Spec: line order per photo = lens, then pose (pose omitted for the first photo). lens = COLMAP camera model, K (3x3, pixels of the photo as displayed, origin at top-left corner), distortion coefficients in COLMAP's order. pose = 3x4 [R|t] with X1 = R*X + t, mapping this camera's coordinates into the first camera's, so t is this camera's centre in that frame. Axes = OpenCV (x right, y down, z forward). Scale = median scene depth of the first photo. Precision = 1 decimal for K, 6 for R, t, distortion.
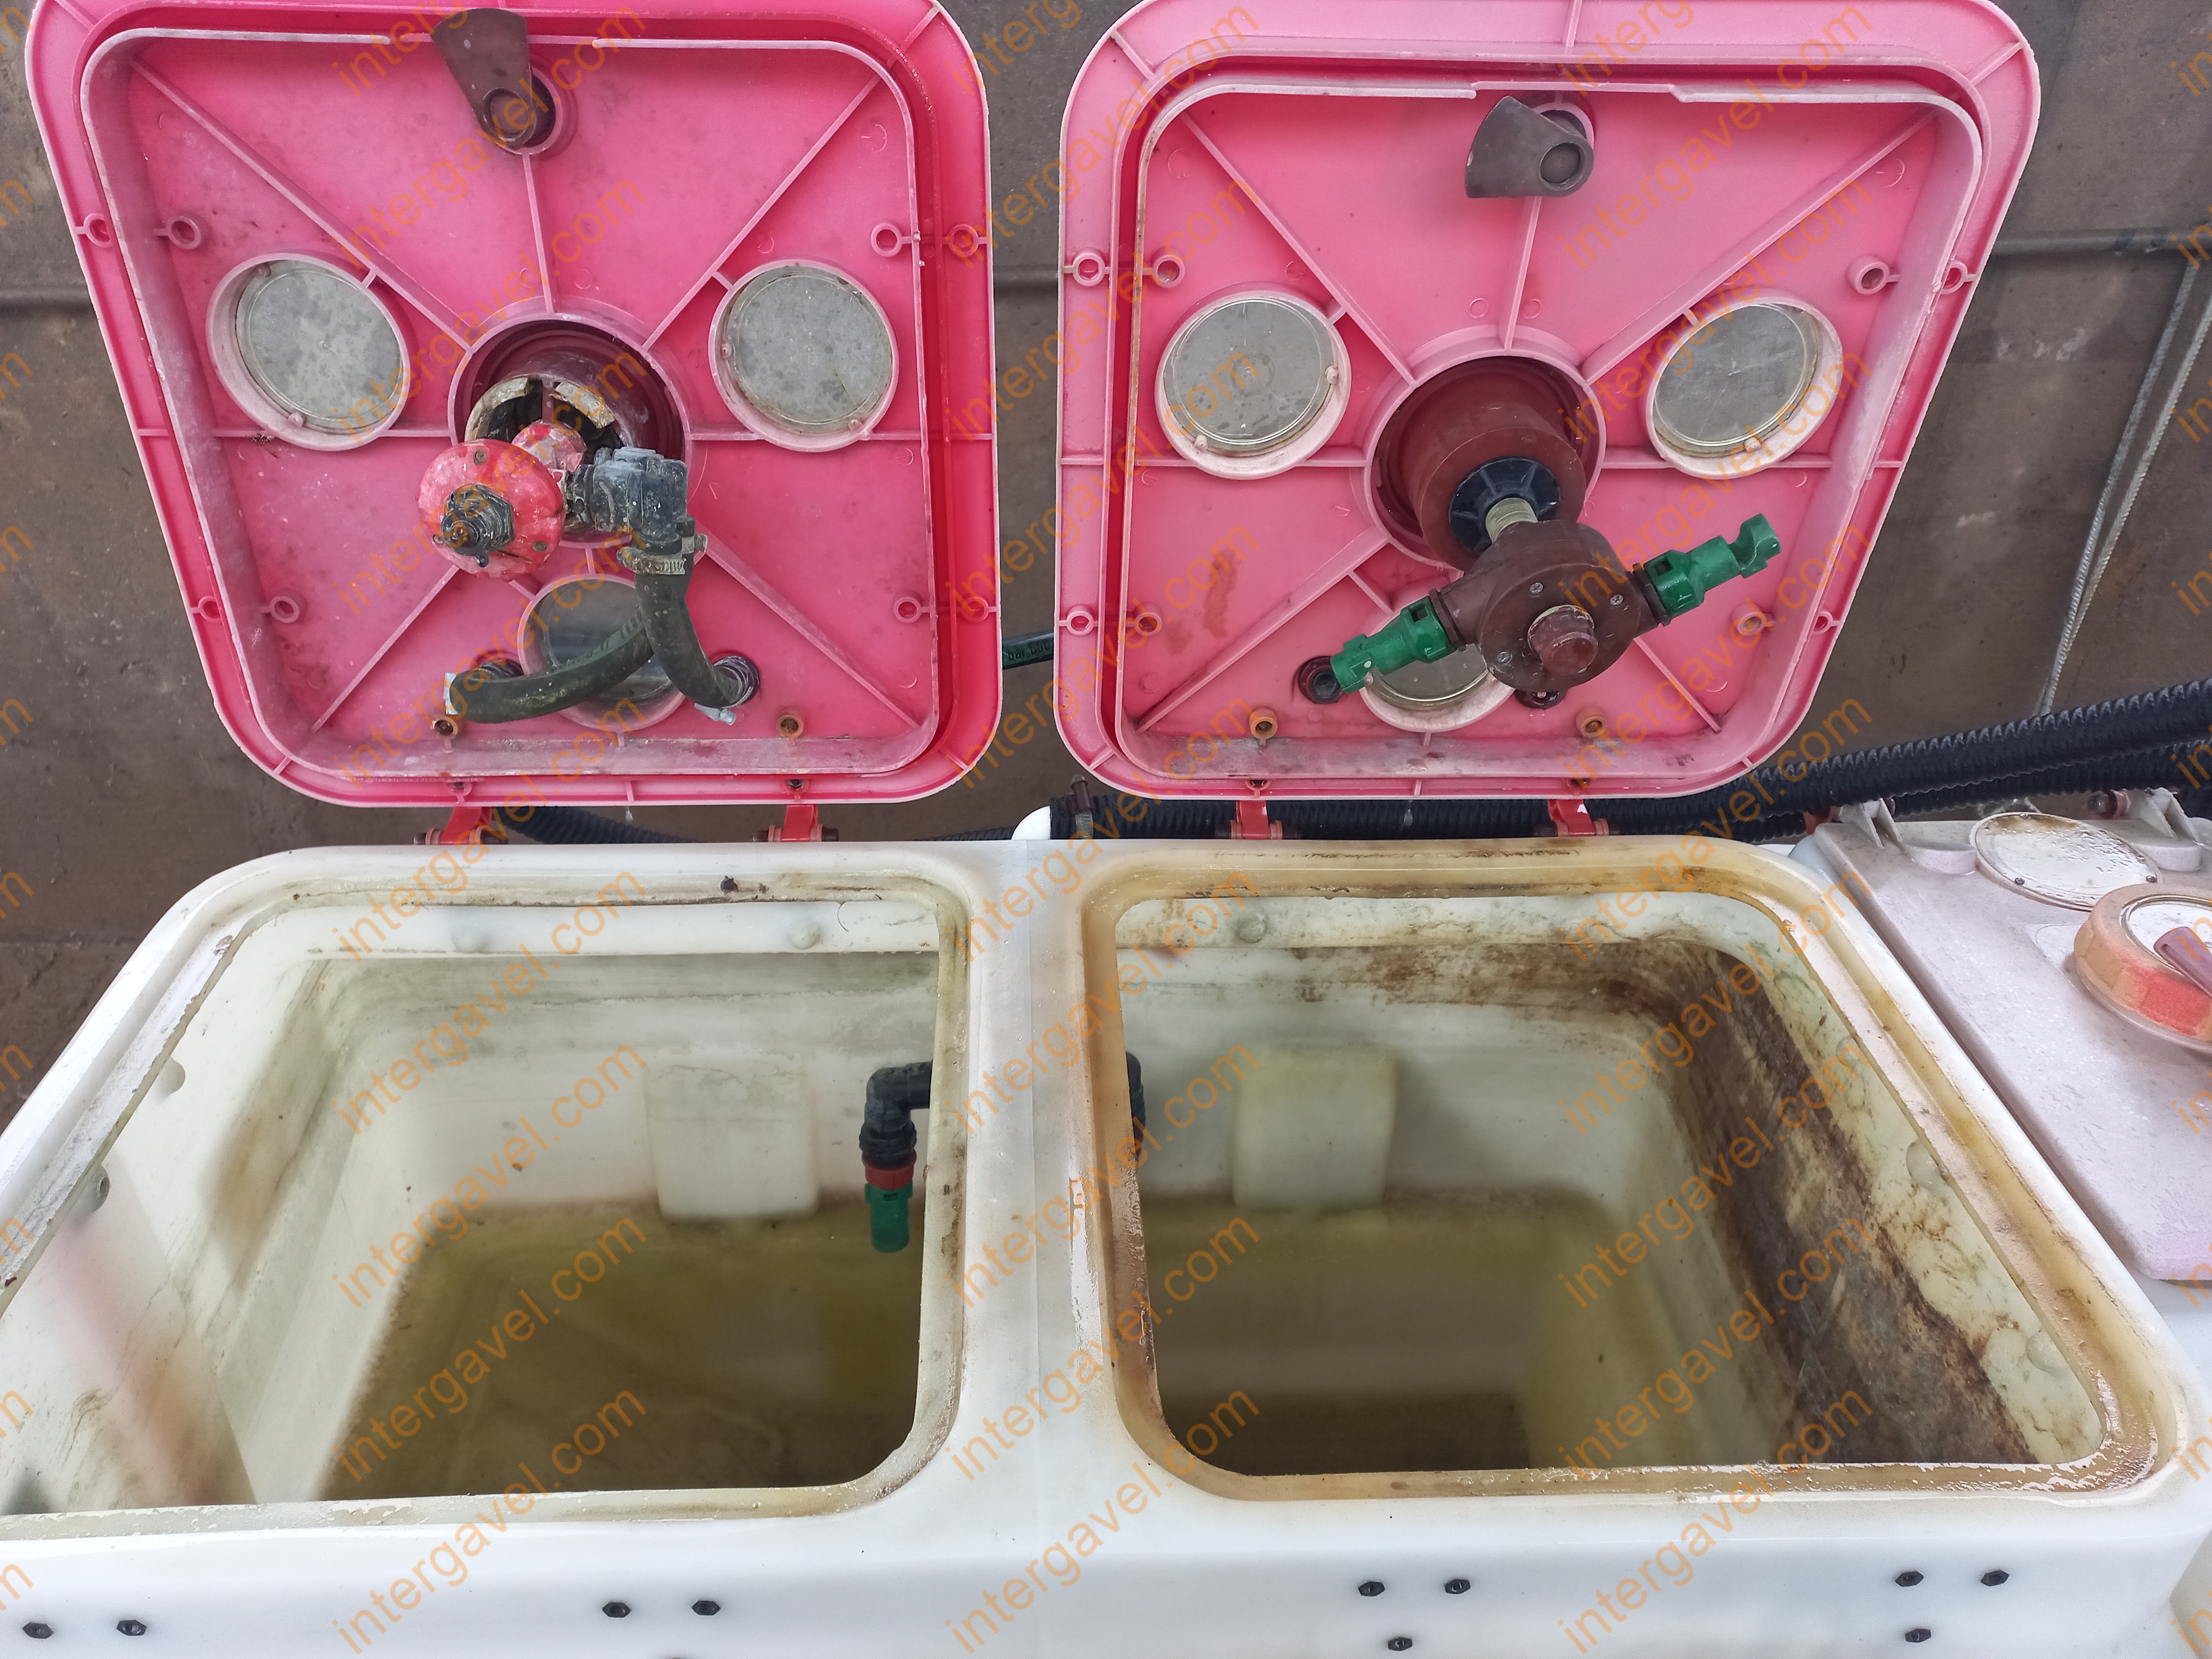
lens RADIAL K [[1587.3, 0, 1100.0], [0, 1587.3, 827.4], [0, 0, 1]] dist [0.035486, -0.012086]
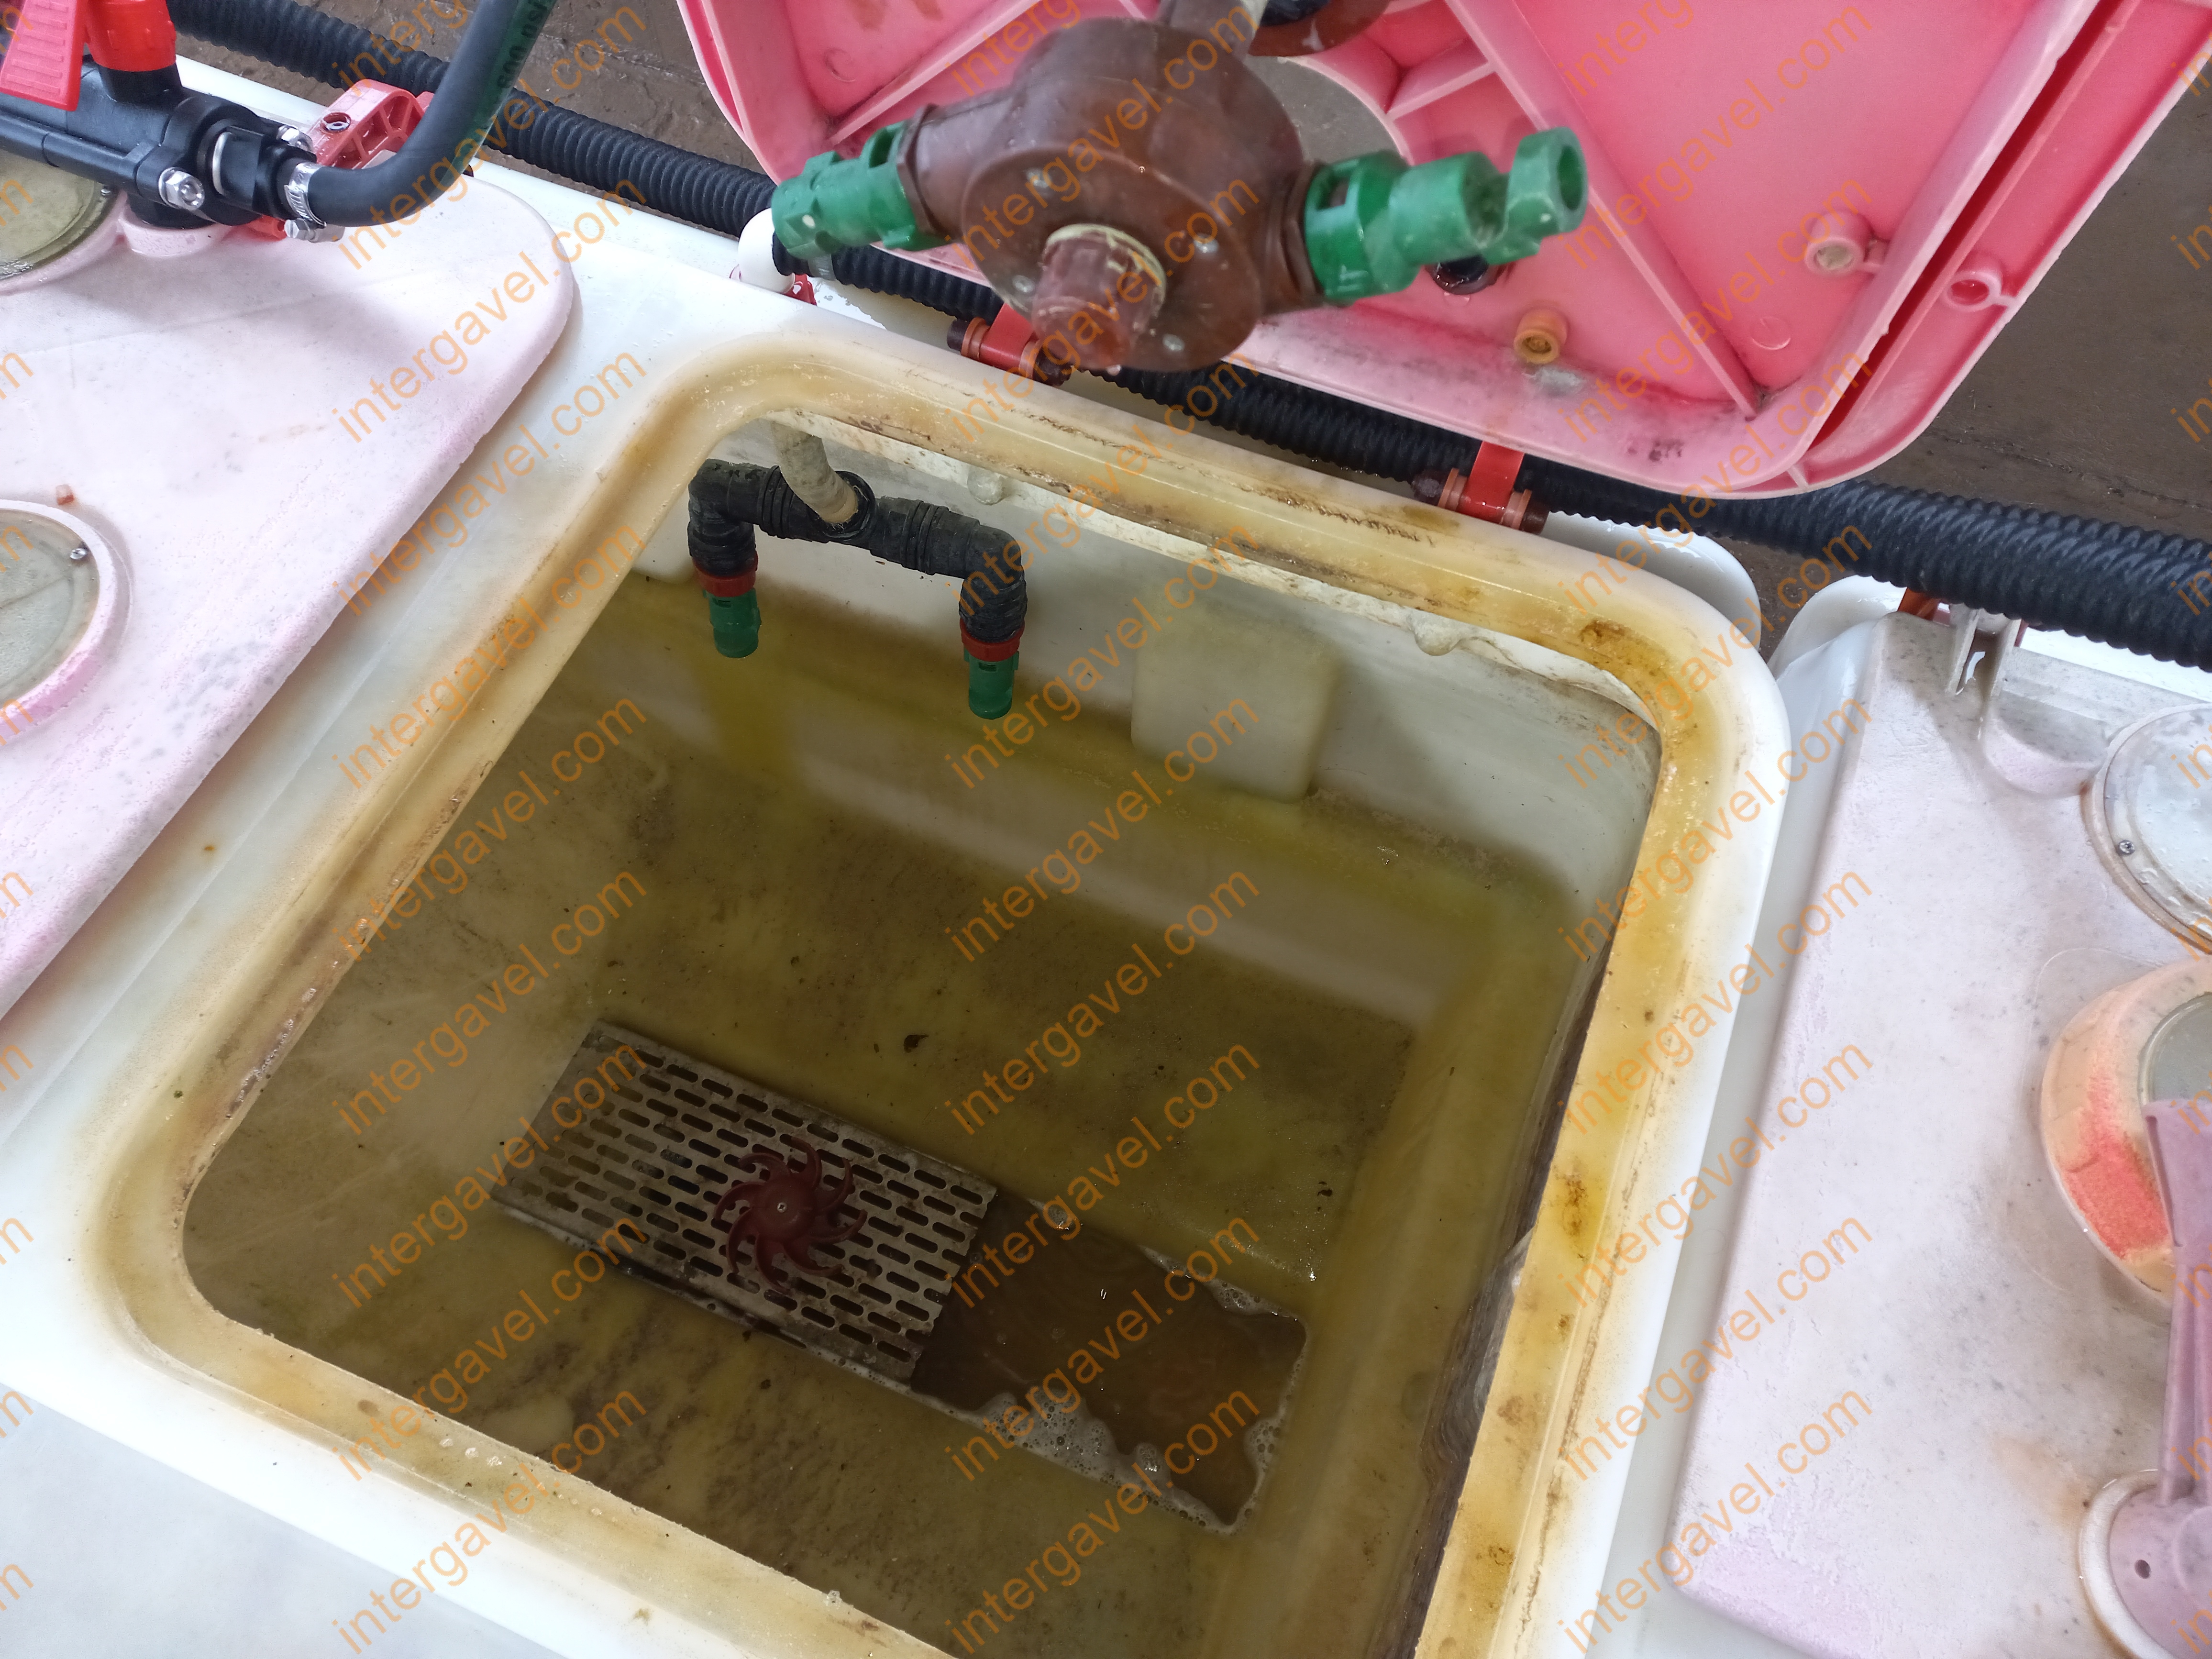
lens RADIAL K [[1587.3, 0, 1106.9], [0, 1587.3, 832.0], [0, 0, 1]] dist [0.035486, -0.012086]
pose [[0.903495, 0.367293, -0.220892, 0.359188], [-0.218614, 0.838221, 0.499594, -0.169699], [0.368653, -0.403090, 0.837623, 0.383675]]
